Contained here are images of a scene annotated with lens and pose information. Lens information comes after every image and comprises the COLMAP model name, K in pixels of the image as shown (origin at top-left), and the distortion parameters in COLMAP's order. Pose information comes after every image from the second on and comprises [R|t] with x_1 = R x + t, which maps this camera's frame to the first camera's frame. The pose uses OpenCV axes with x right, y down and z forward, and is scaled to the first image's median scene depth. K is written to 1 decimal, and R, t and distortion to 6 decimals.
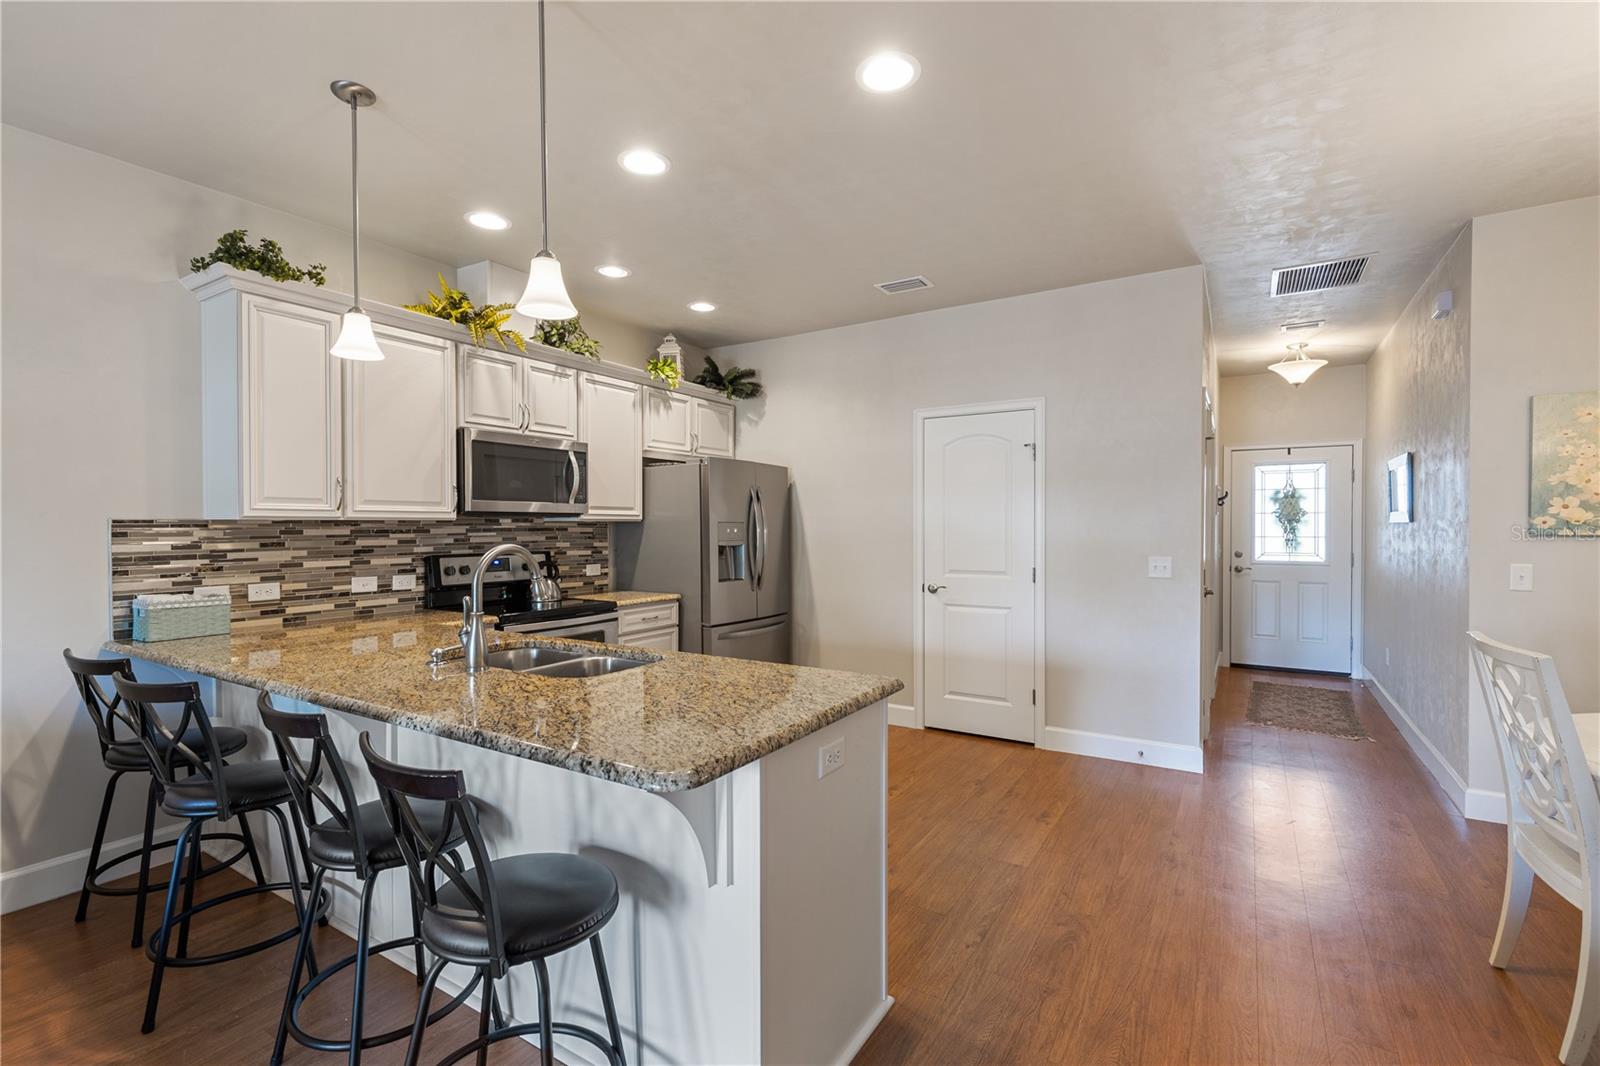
lens RADIAL K [[712.4, 0, 796.3], [0, 712.4, 534.0], [0, 0, 1]] dist [0.001827, -0.000196]
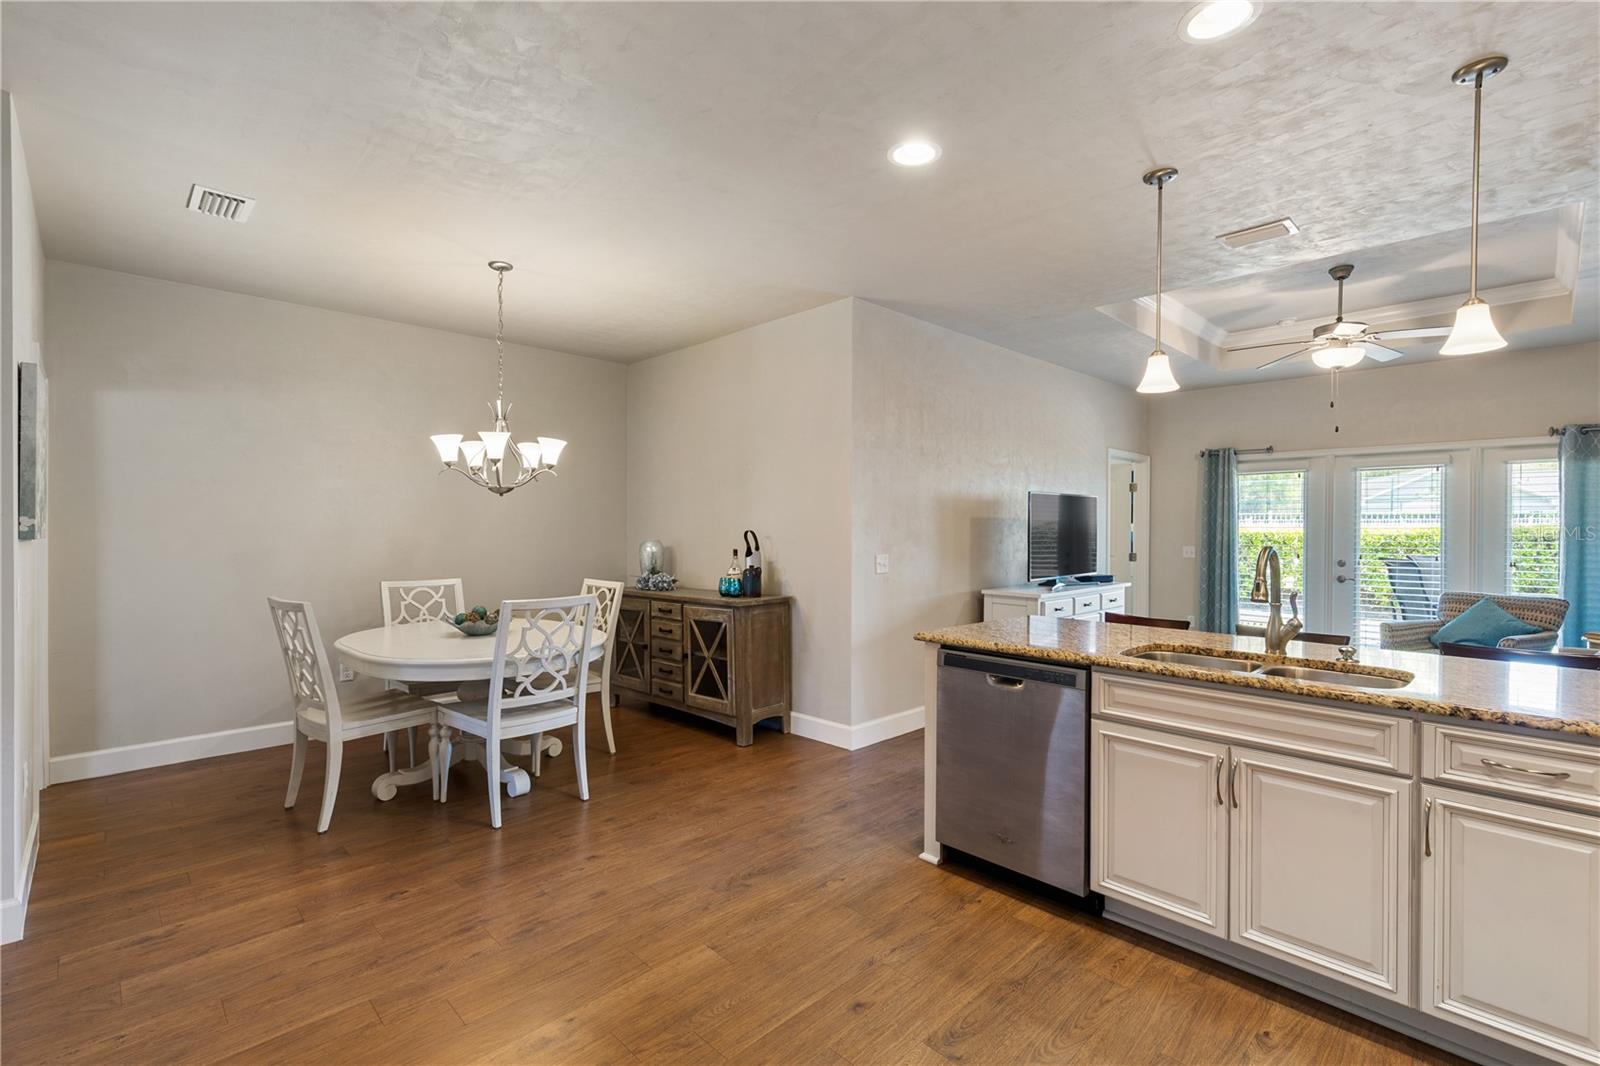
lens RADIAL K [[722.3, 0, 791.8], [0, 722.3, 532.6], [0, 0, 1]] dist [0.001270, -0.000186]
pose [[-0.970860, -0.002278, 0.239636, 0.020306], [0.002087, 0.999837, 0.017960, -0.015847], [-0.239638, 0.017937, -0.970697, 1.313524]]
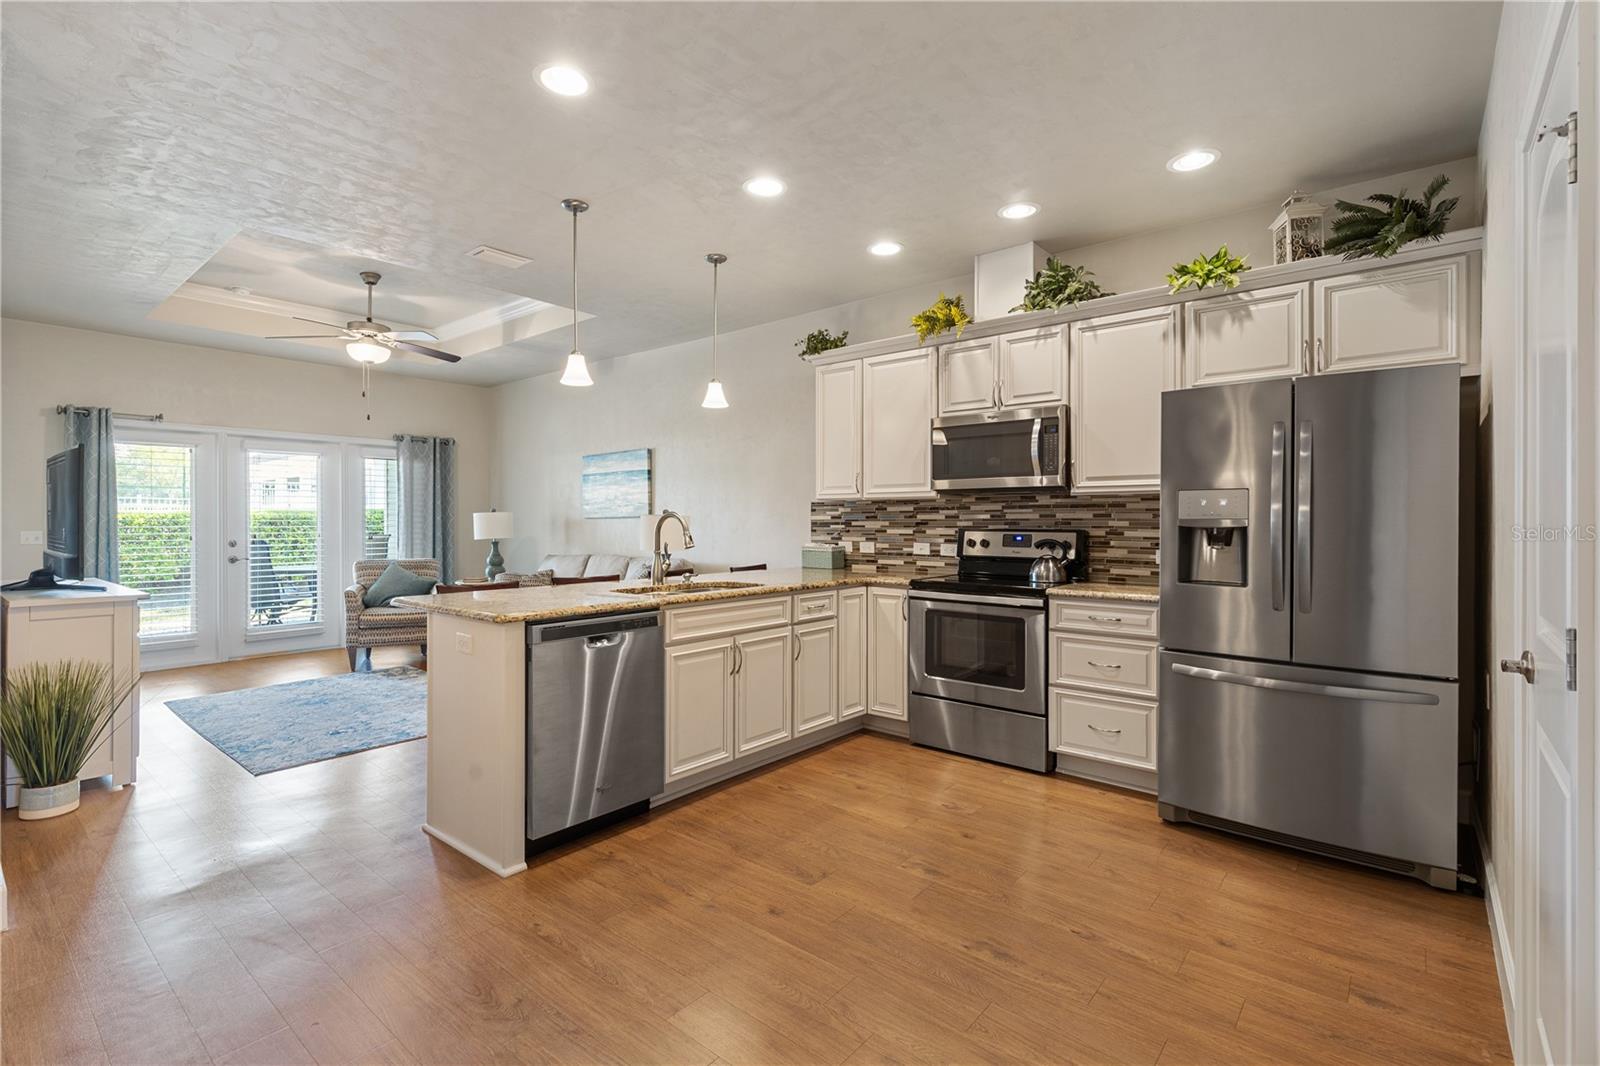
lens RADIAL K [[731.5, 0, 802.6], [0, 731.5, 522.7], [0, 0, 1]] dist [0.003667, -0.000548]
pose [[-0.131343, 0.006256, -0.991317, 0.703949], [-0.010858, 0.999911, 0.007749, 0.013703], [0.991278, 0.011781, -0.131264, 0.888125]]
